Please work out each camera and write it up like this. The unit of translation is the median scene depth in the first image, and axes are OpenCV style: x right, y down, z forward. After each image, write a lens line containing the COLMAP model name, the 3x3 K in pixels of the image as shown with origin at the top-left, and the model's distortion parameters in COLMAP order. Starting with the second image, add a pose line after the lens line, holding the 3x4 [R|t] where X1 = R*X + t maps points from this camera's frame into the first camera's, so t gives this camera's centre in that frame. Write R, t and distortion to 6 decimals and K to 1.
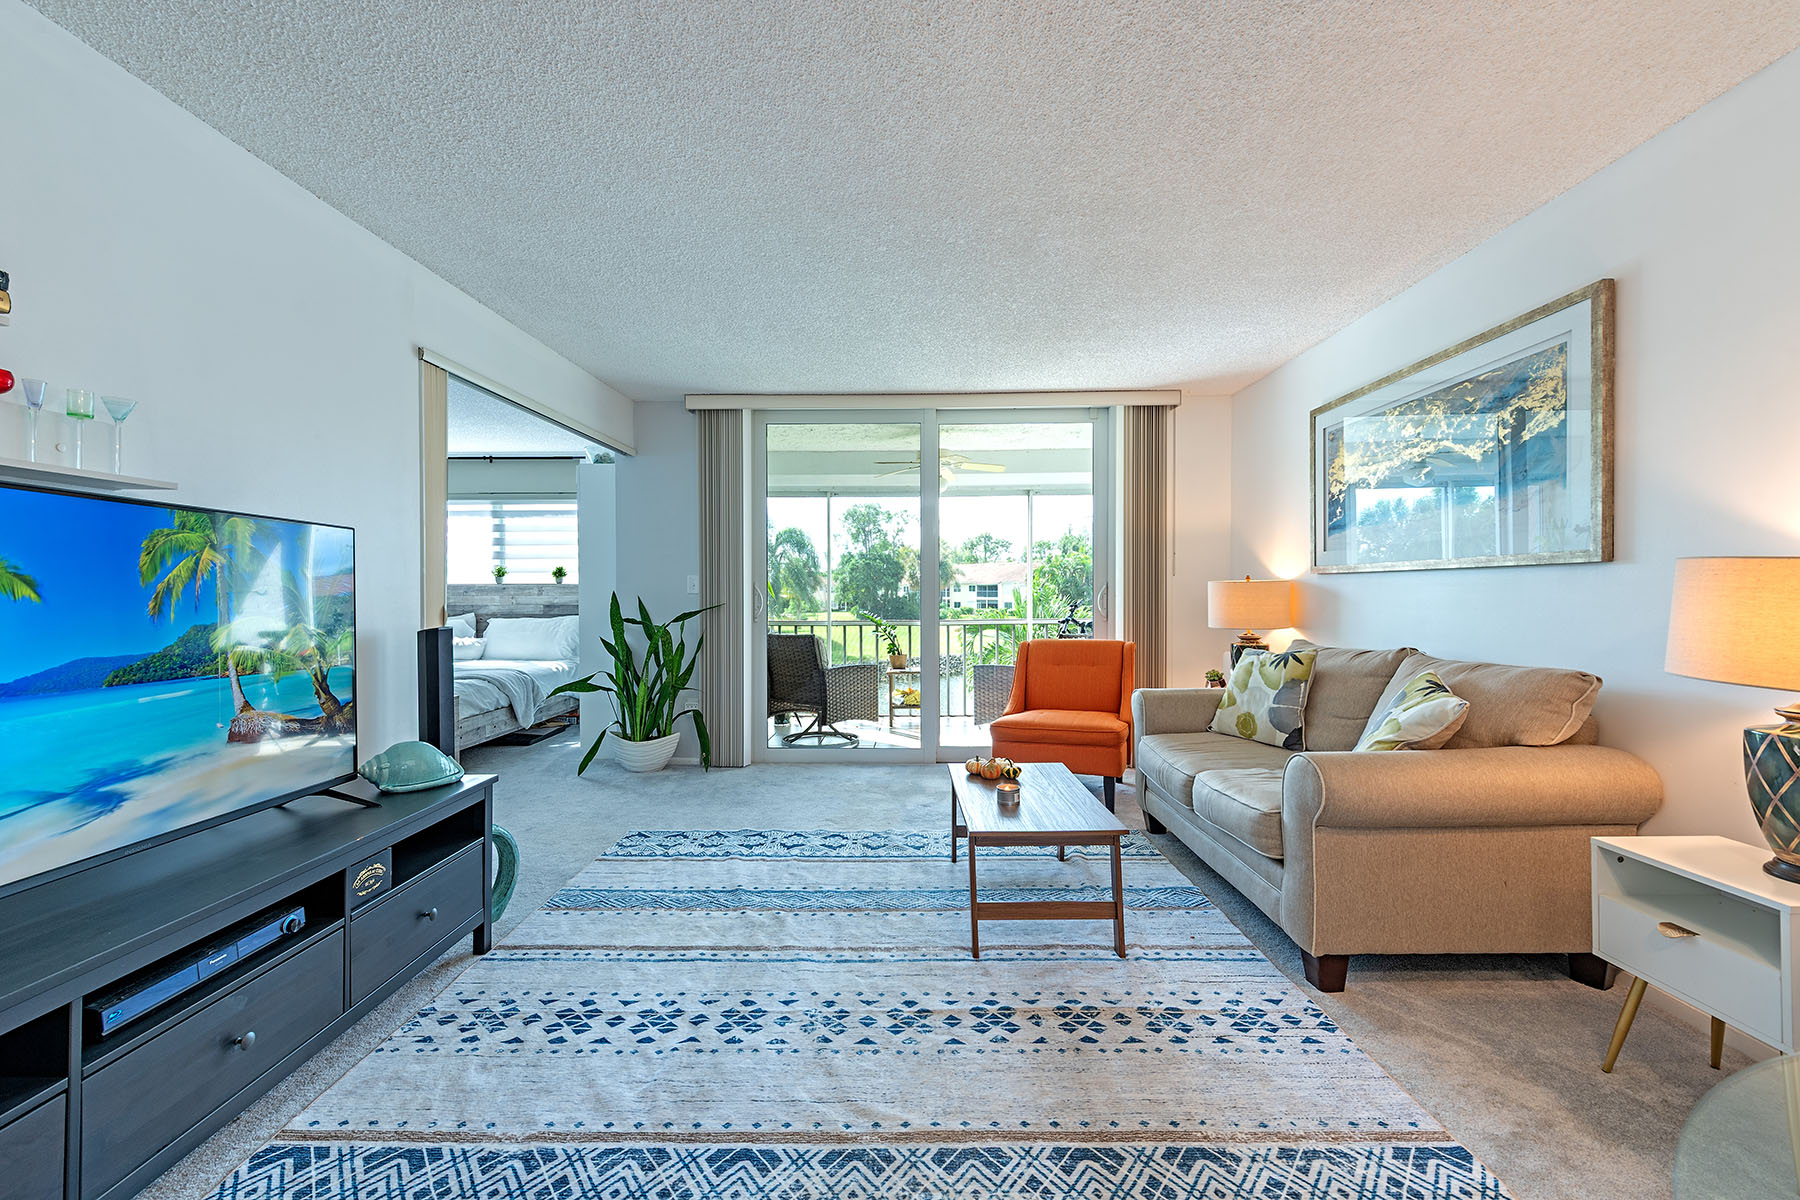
lens RADIAL K [[746.0, 0, 896.9], [0, 746.0, 590.0], [0, 0, 1]] dist [0.006443, -0.003095]
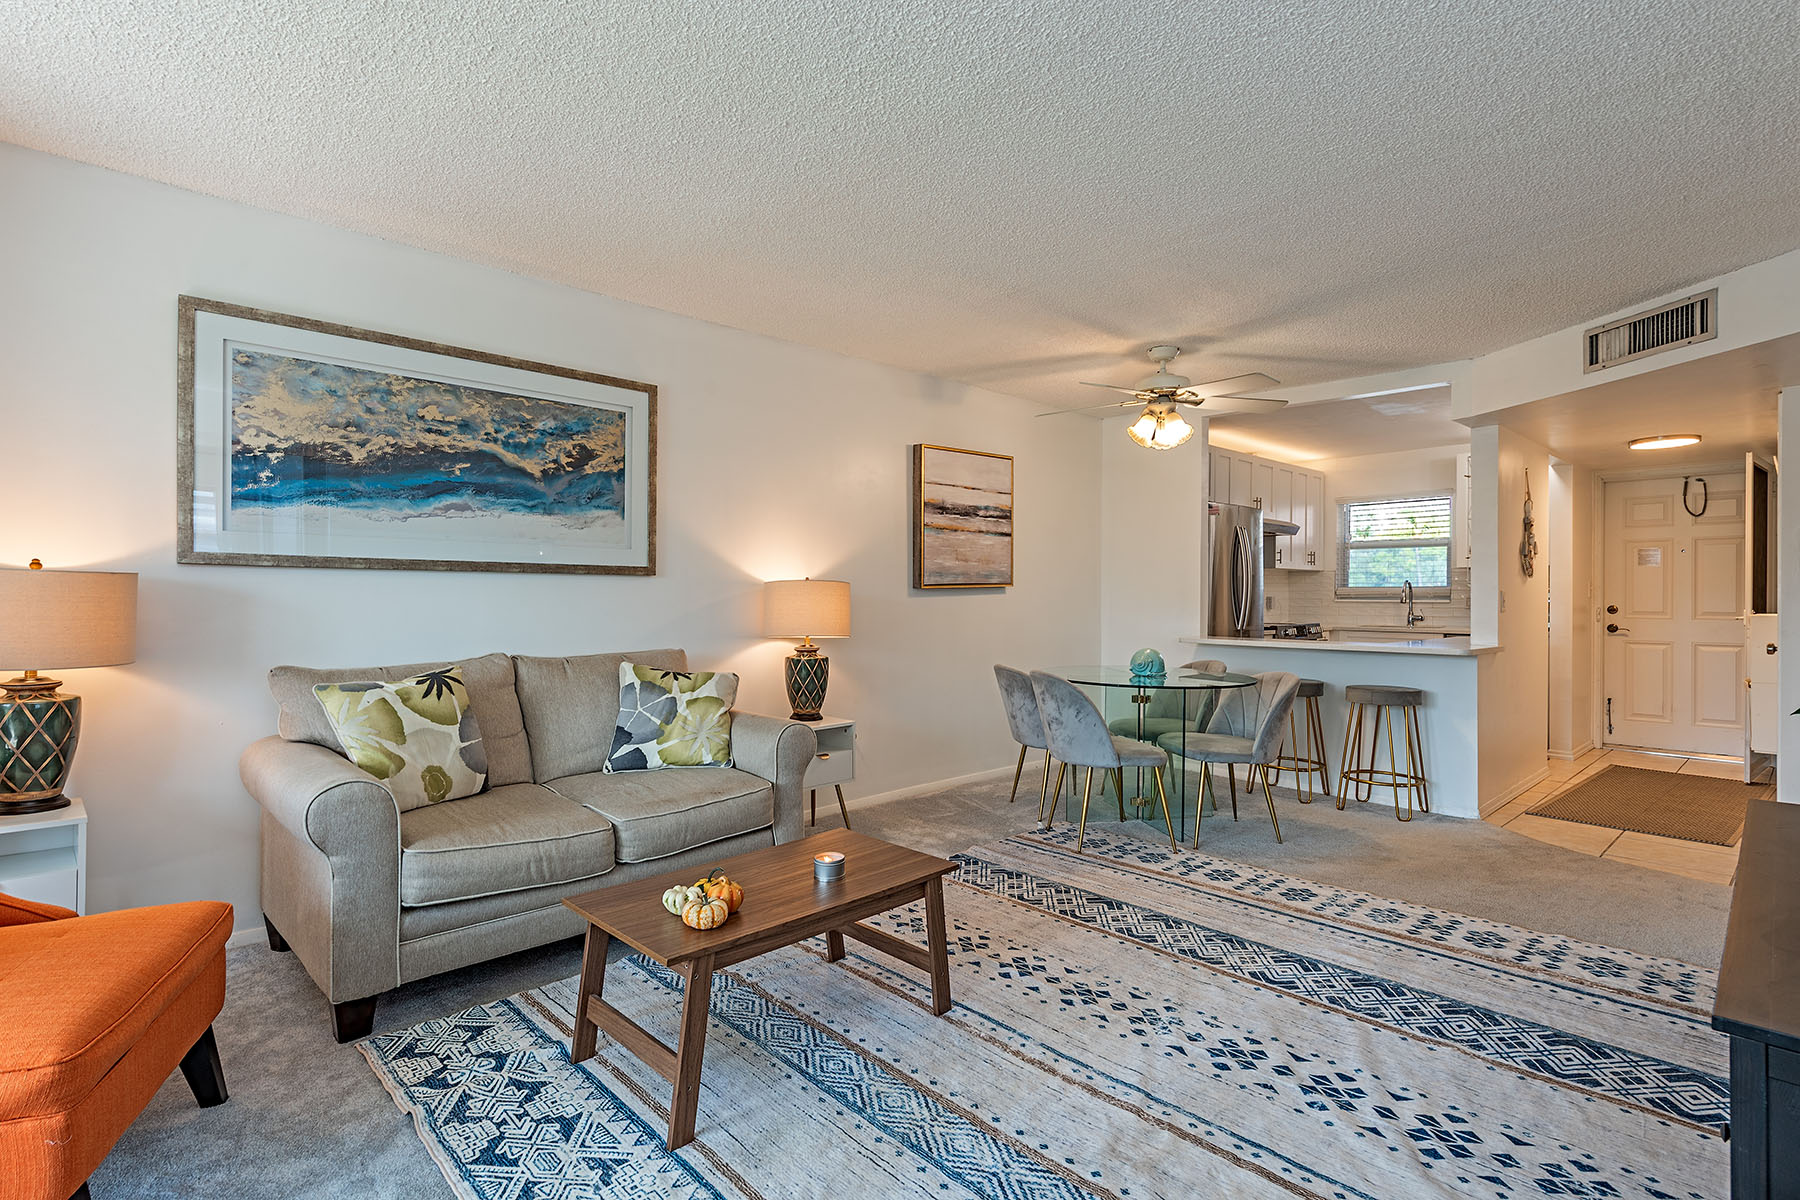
lens RADIAL K [[837.0, 0, 900.7], [0, 837.0, 598.7], [0, 0, 1]] dist [0.005730, -0.000164]
pose [[-0.696376, -0.007386, 0.717639, -0.567502], [-0.008598, 0.999961, 0.001948, 0.001032], [-0.717625, -0.004814, -0.696413, 1.736729]]
